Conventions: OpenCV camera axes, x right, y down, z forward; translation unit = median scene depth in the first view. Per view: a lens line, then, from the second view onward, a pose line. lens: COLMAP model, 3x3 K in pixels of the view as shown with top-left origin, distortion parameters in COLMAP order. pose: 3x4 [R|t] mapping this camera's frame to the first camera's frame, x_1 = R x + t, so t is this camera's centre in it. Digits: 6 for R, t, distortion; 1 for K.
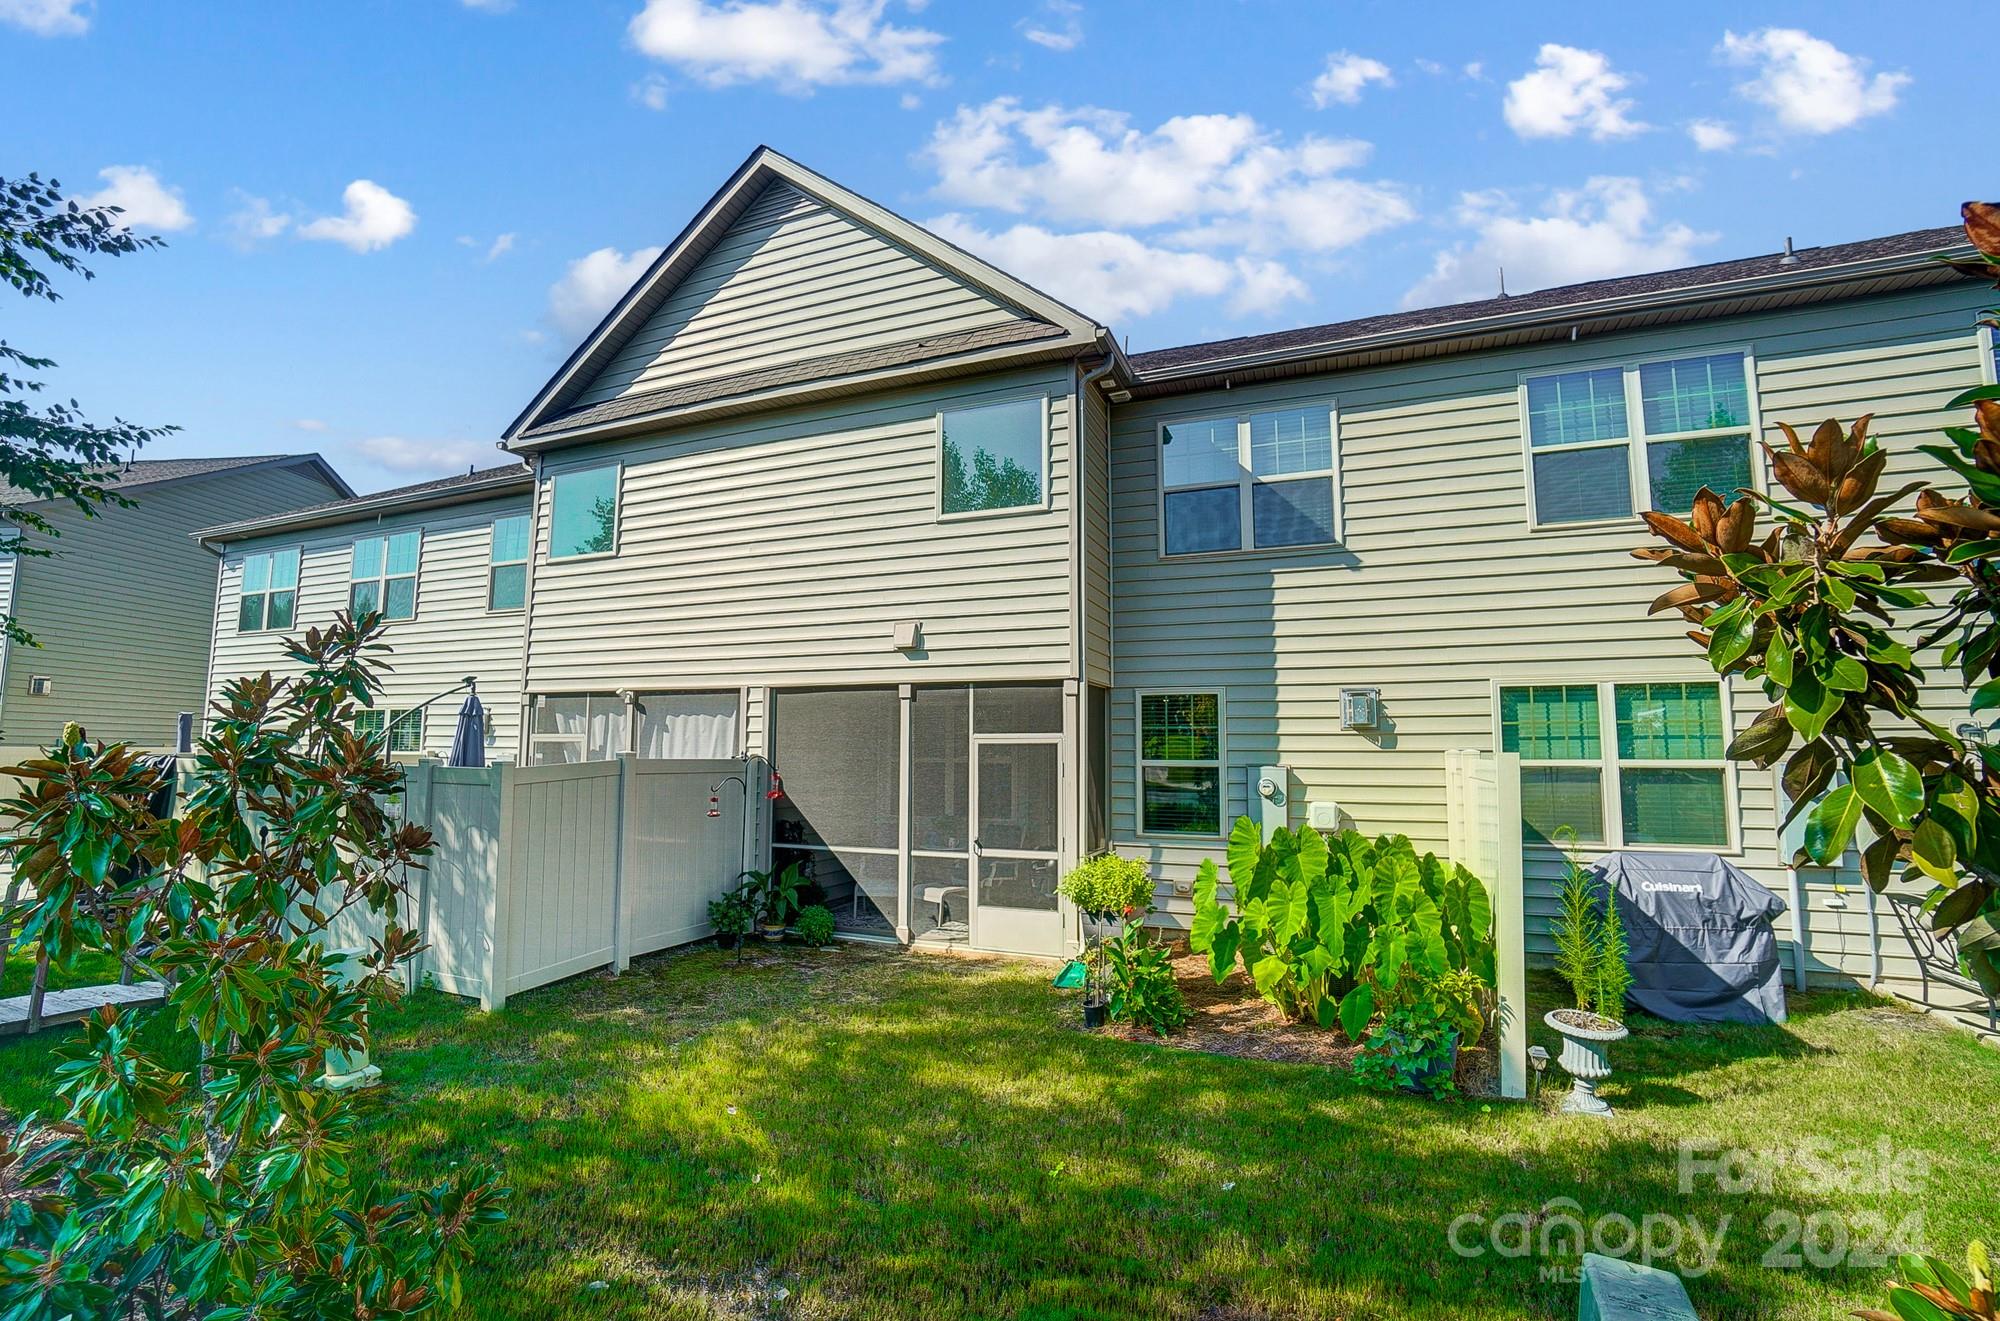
lens RADIAL K [[891.4, 0, 990.5], [0, 891.4, 652.9], [0, 0, 1]] dist [-0.062734, 0.018371]
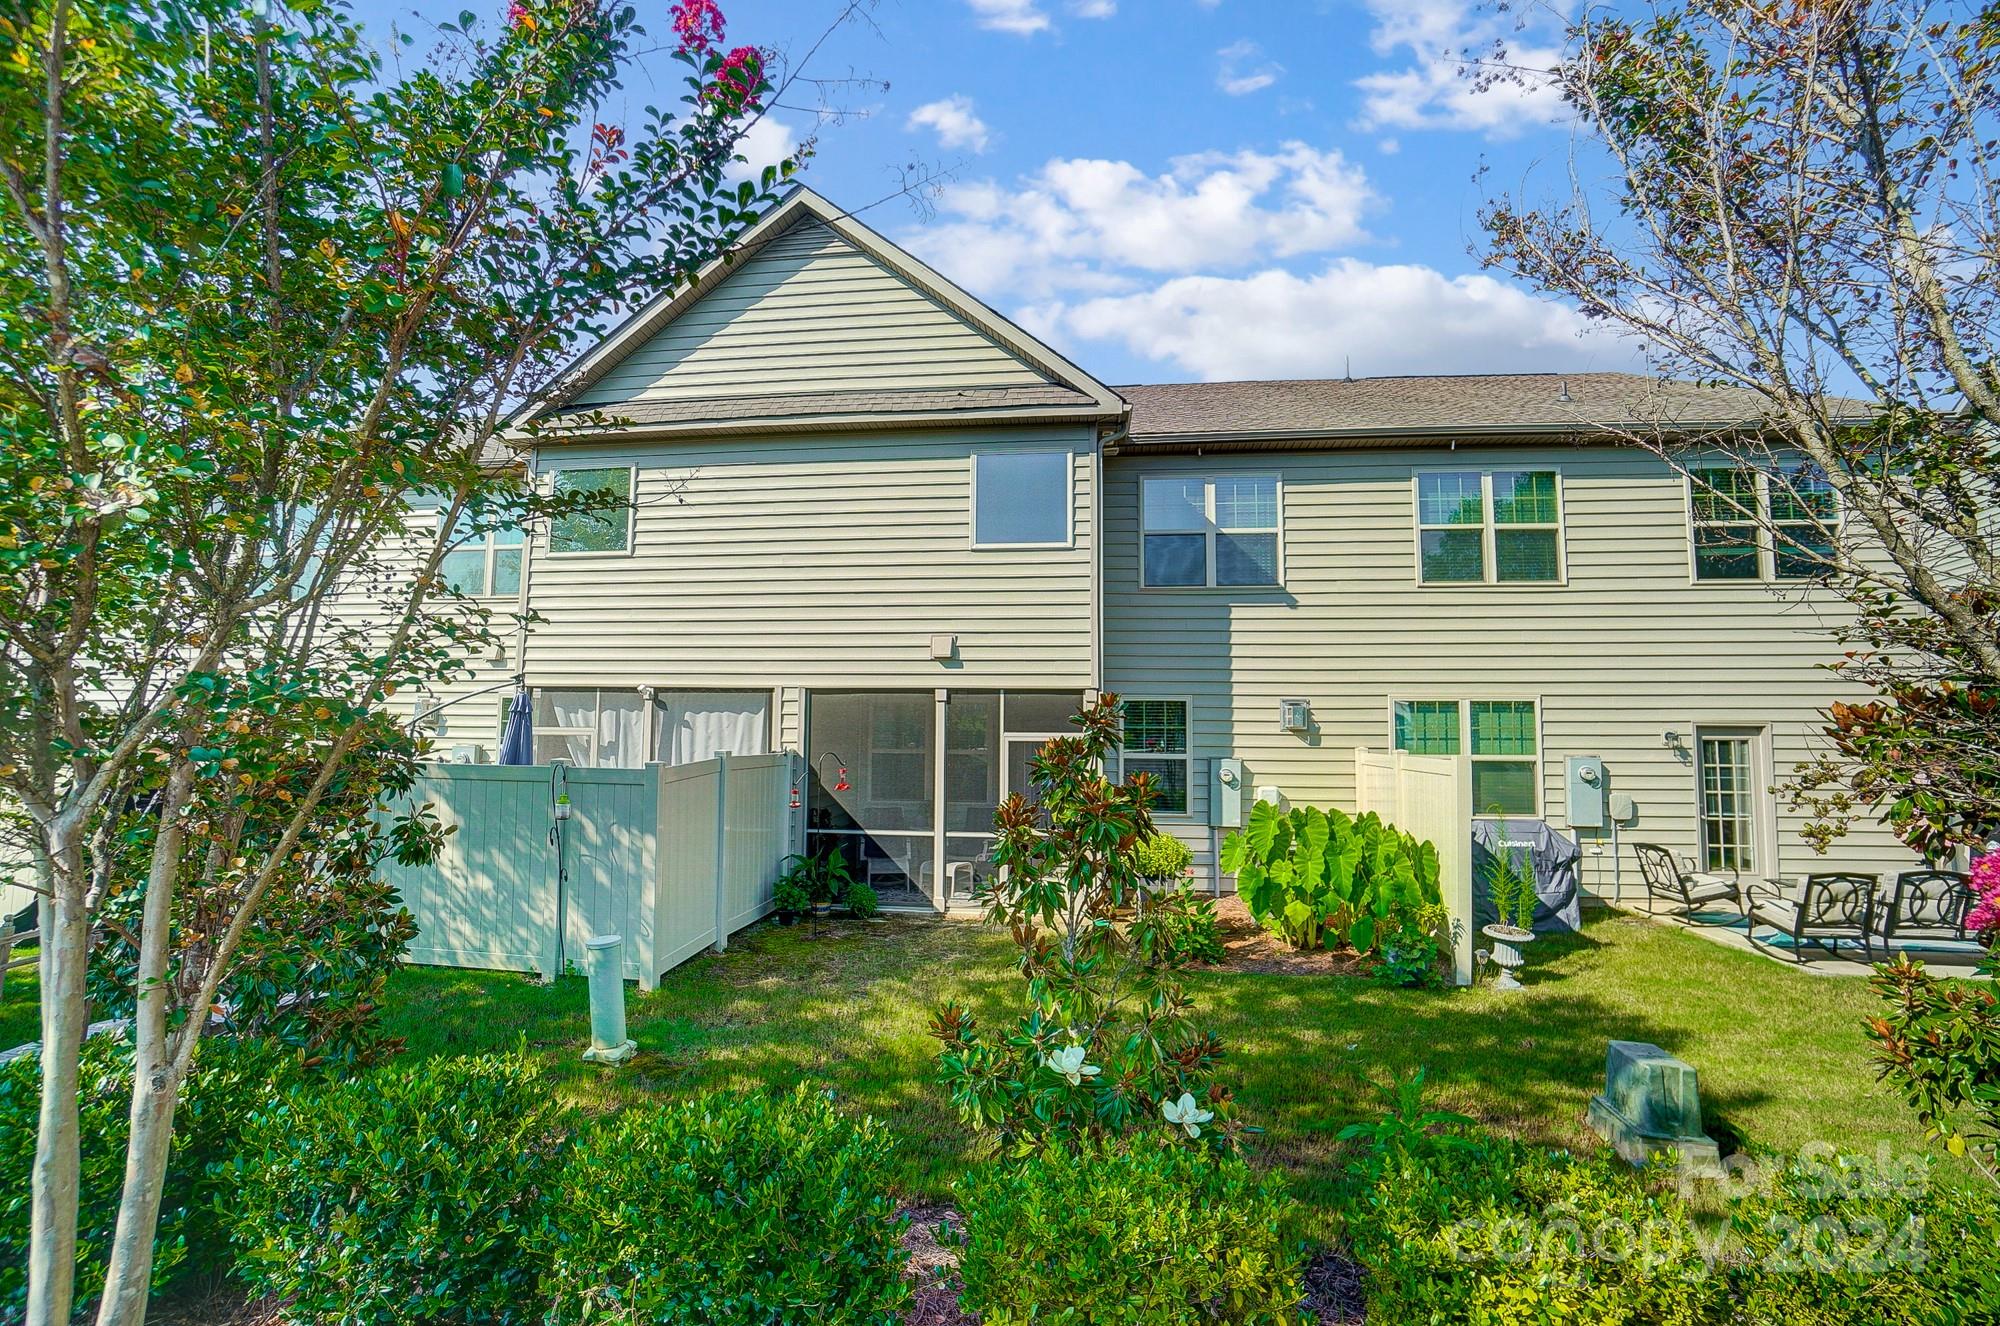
lens RADIAL K [[891.4, 0, 990.5], [0, 891.4, 655.4], [0, 0, 1]] dist [-0.062734, 0.018371]
pose [[0.962058, 0.026360, 0.271570, -0.365303], [-0.034001, 0.999146, 0.023467, -0.039732], [-0.270720, -0.031810, 0.962132, -0.133345]]
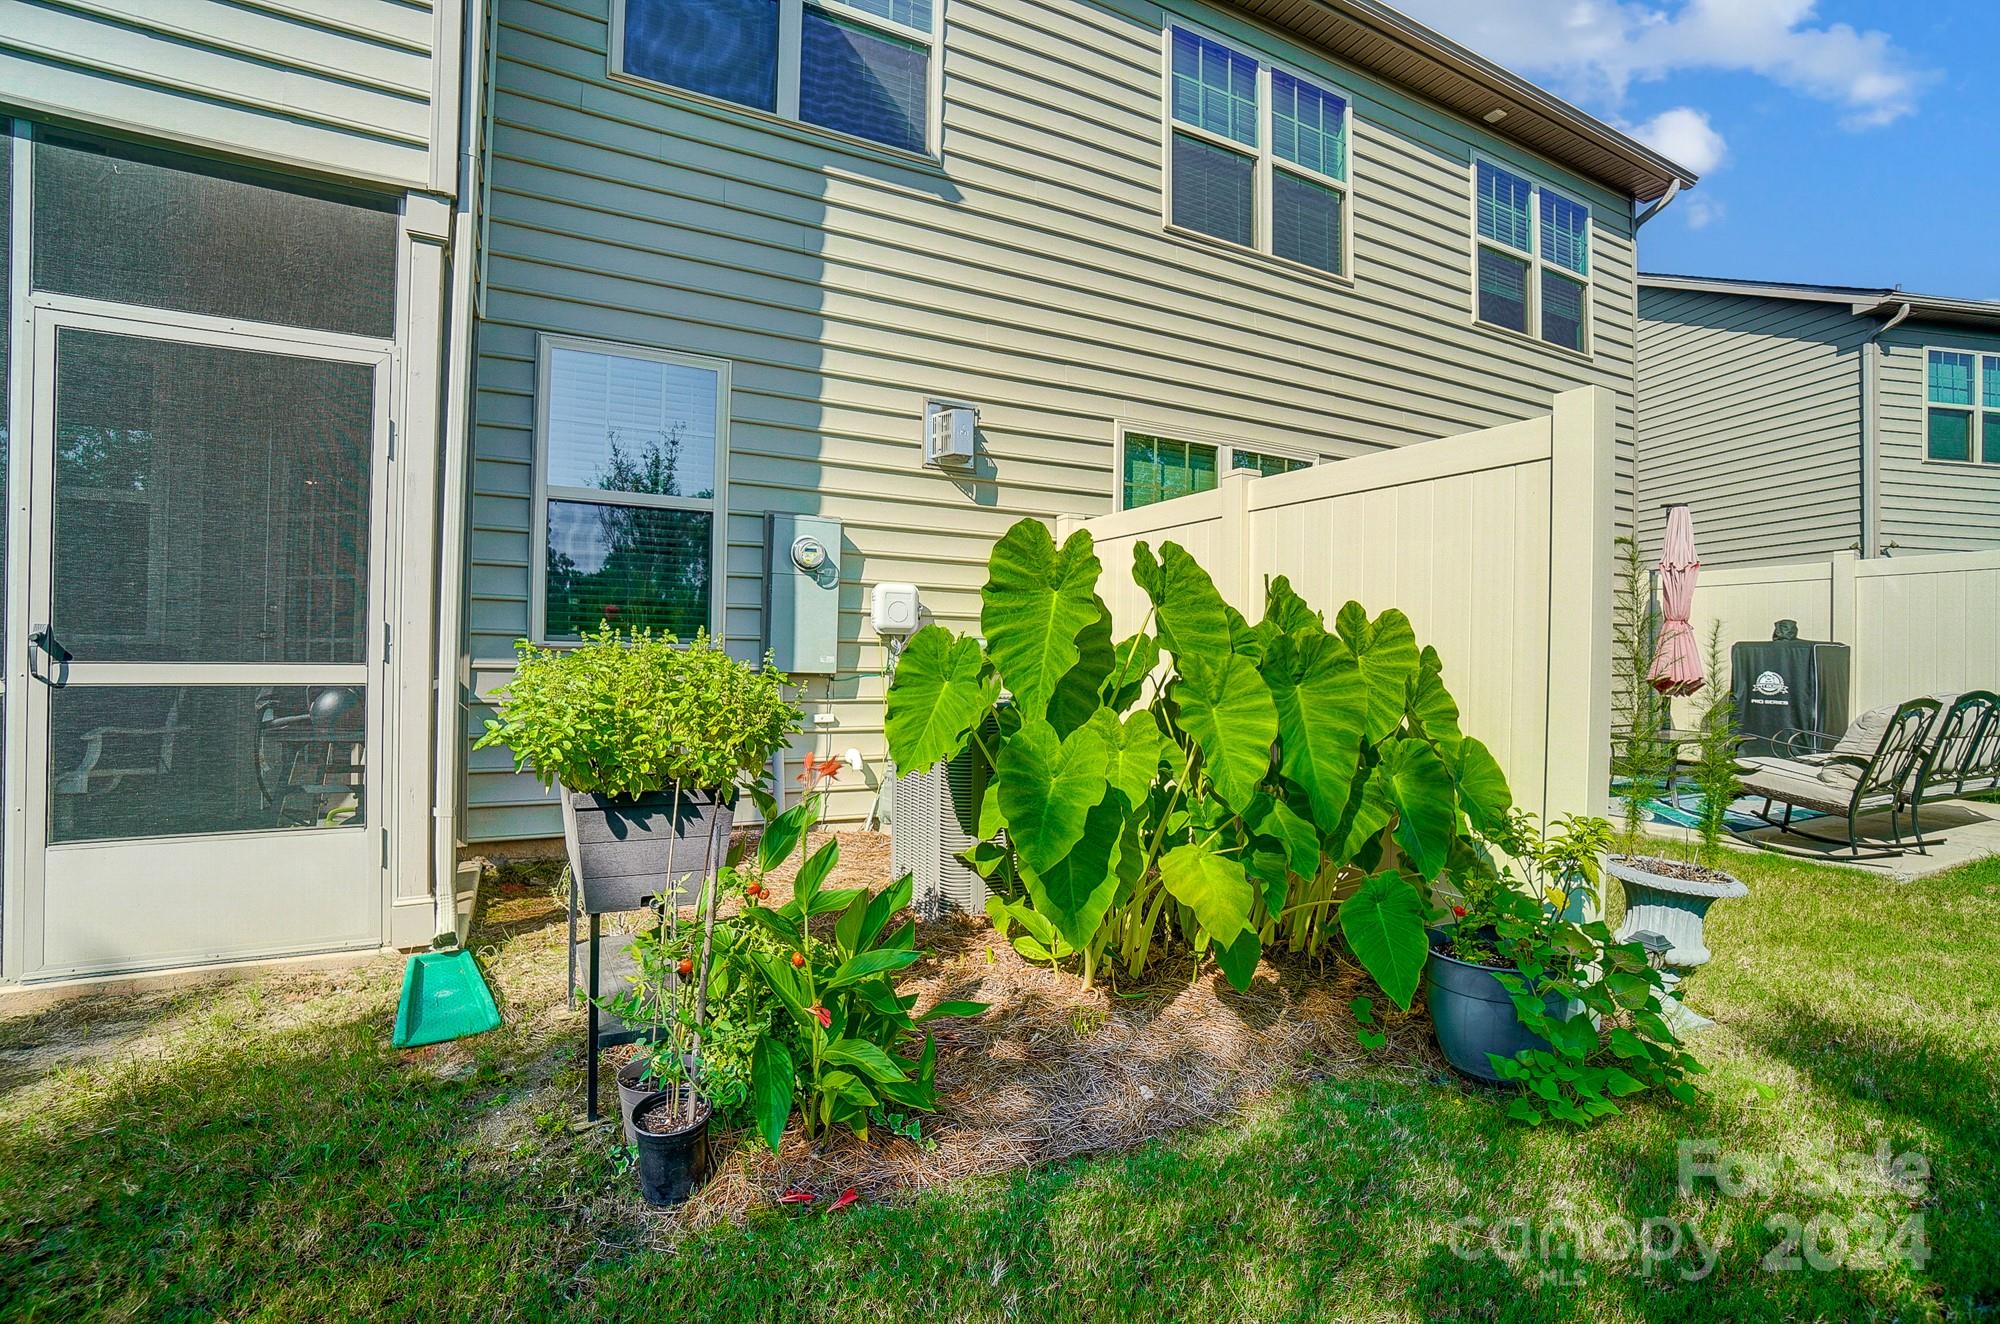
lens RADIAL K [[891.4, 0, 990.5], [0, 891.4, 654.4], [0, 0, 1]] dist [-0.062734, 0.018371]
pose [[0.645562, 0.010098, 0.763641, -0.027604], [-0.098269, 0.992699, 0.069947, 0.163448], [-0.757359, -0.120197, 0.641841, 0.557212]]
